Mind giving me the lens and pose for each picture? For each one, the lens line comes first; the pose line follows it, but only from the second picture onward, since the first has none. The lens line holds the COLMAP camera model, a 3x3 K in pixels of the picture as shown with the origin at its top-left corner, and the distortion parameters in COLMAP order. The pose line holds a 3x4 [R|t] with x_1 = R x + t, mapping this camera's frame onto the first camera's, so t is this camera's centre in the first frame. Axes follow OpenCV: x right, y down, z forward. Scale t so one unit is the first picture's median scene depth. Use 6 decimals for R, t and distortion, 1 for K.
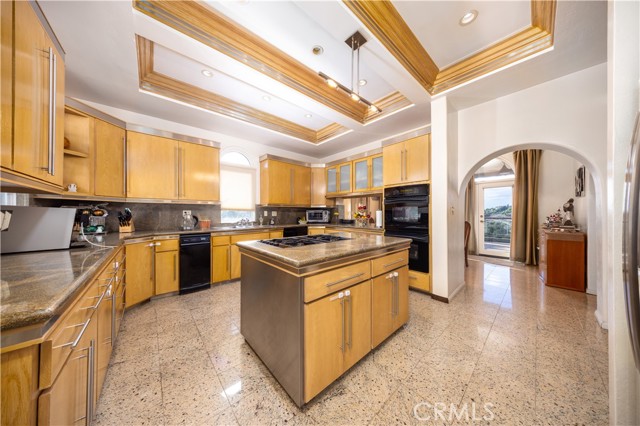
lens RADIAL K [[193.4, 0, 317.0], [0, 193.4, 213.3], [0, 0, 1]] dist [0.000838, -0.000047]
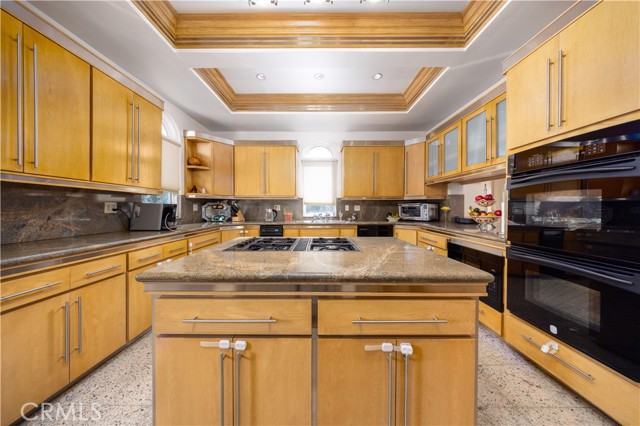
lens RADIAL K [[193.4, 0, 316.5], [0, 193.4, 210.4], [0, 0, 1]] dist [0.000838, -0.000047]
pose [[0.749321, 0.010030, -0.662131, 0.239463], [-0.000961, 0.999901, 0.014058, 0.001163], [0.662206, -0.009898, 0.749256, 0.246081]]
